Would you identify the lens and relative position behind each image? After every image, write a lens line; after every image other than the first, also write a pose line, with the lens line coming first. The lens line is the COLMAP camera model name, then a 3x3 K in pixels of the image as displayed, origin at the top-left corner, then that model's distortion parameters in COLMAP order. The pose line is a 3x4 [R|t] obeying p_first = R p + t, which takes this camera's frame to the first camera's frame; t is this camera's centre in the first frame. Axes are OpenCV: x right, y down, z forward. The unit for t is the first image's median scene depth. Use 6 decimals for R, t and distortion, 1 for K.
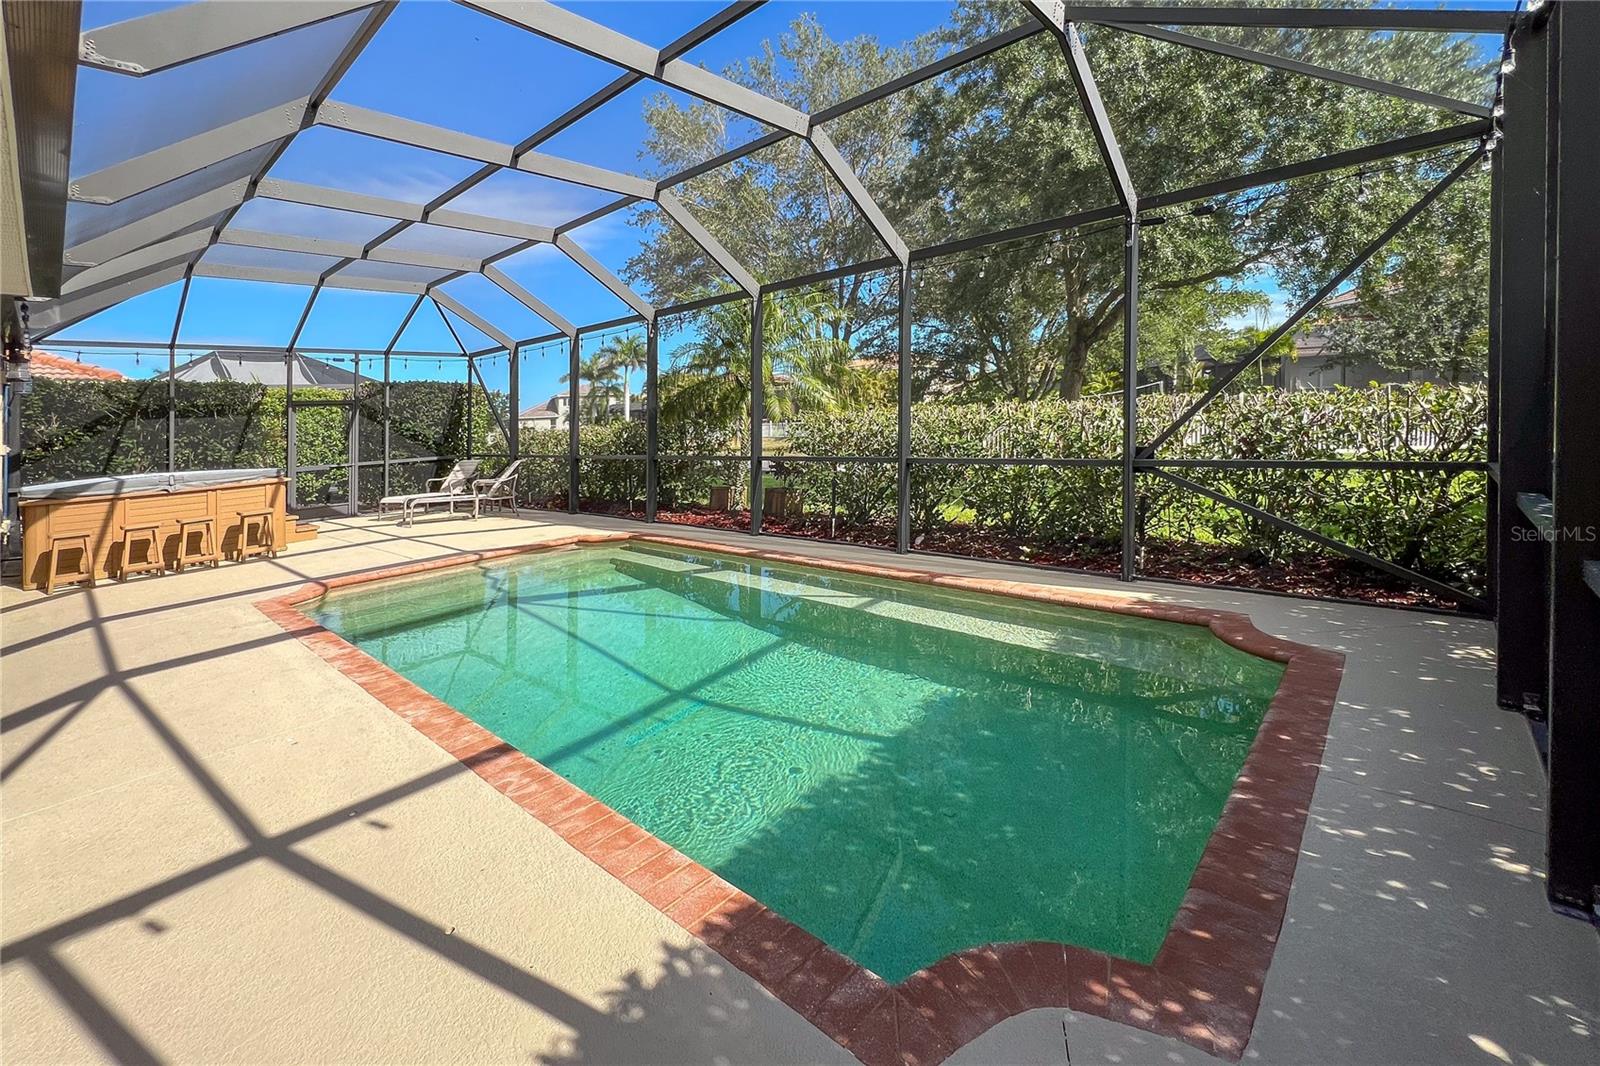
lens RADIAL K [[677.8, 0, 817.1], [0, 677.8, 433.5], [0, 0, 1]] dist [0.009102, 0.000399]
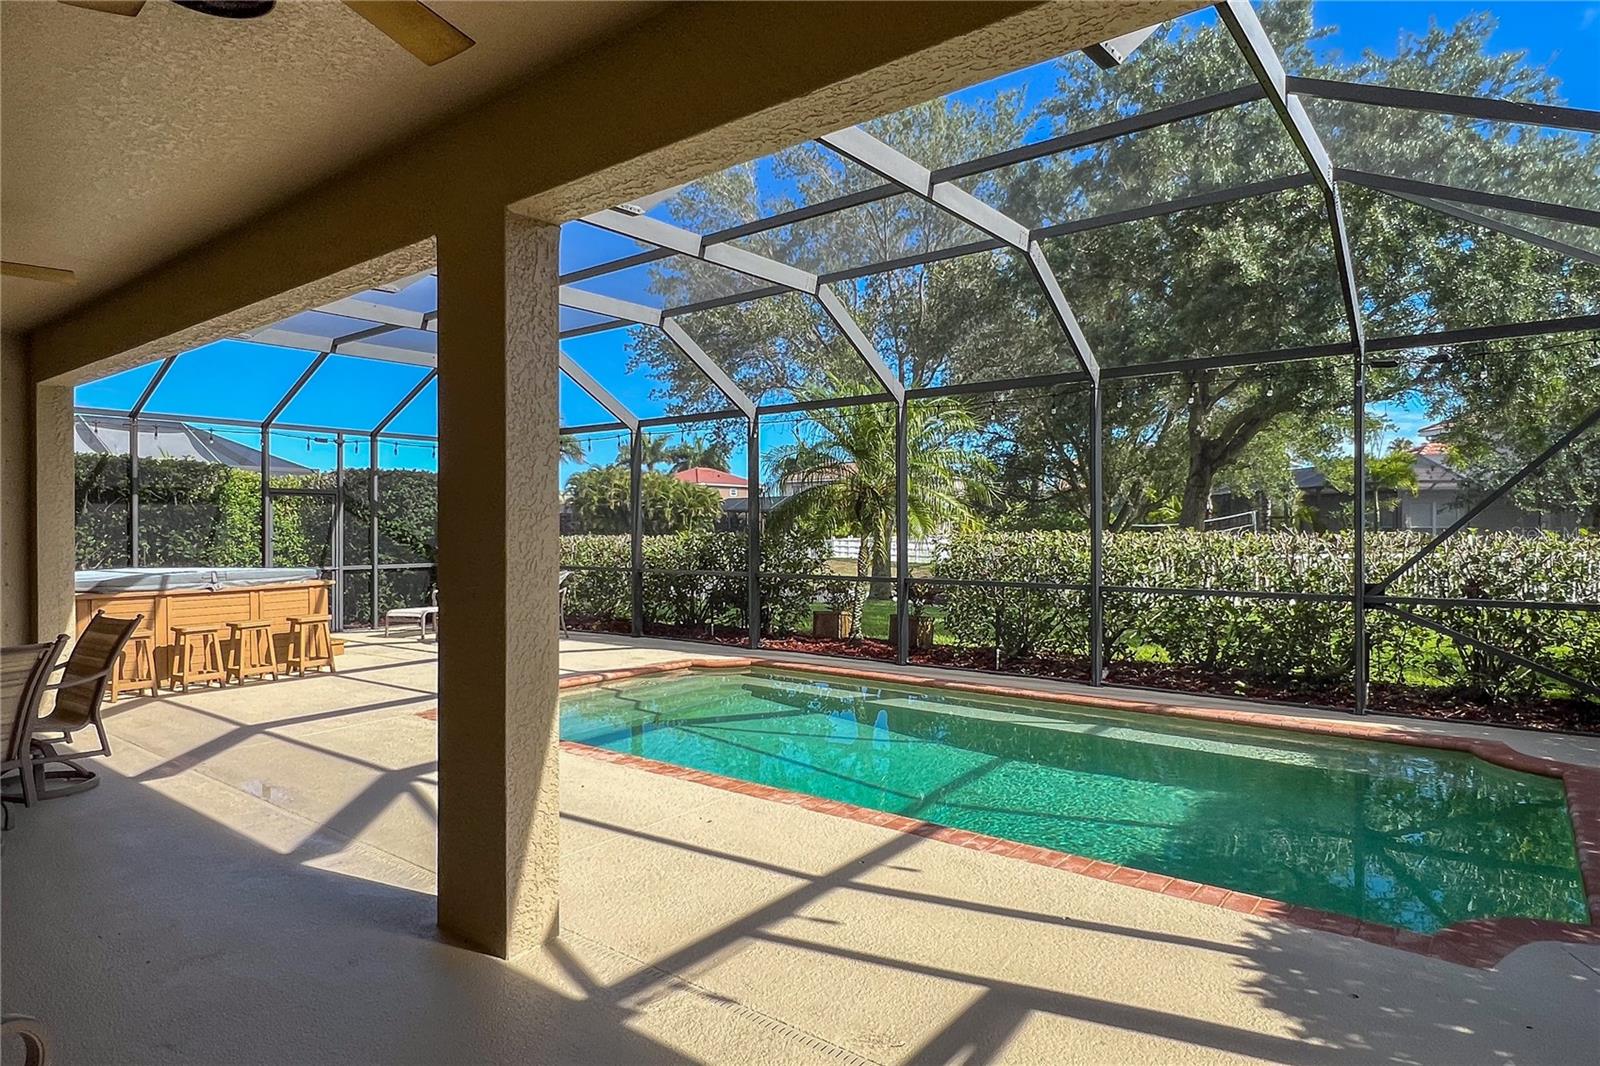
lens RADIAL K [[890.7, 0, 801.3], [0, 890.7, 526.8], [0, 0, 1]] dist [0.004730, -0.002571]
pose [[0.997144, 0.045368, 0.060385, -0.316435], [-0.043429, 0.998510, -0.033045, 0.011211], [-0.061795, 0.030328, 0.997628, -0.193085]]
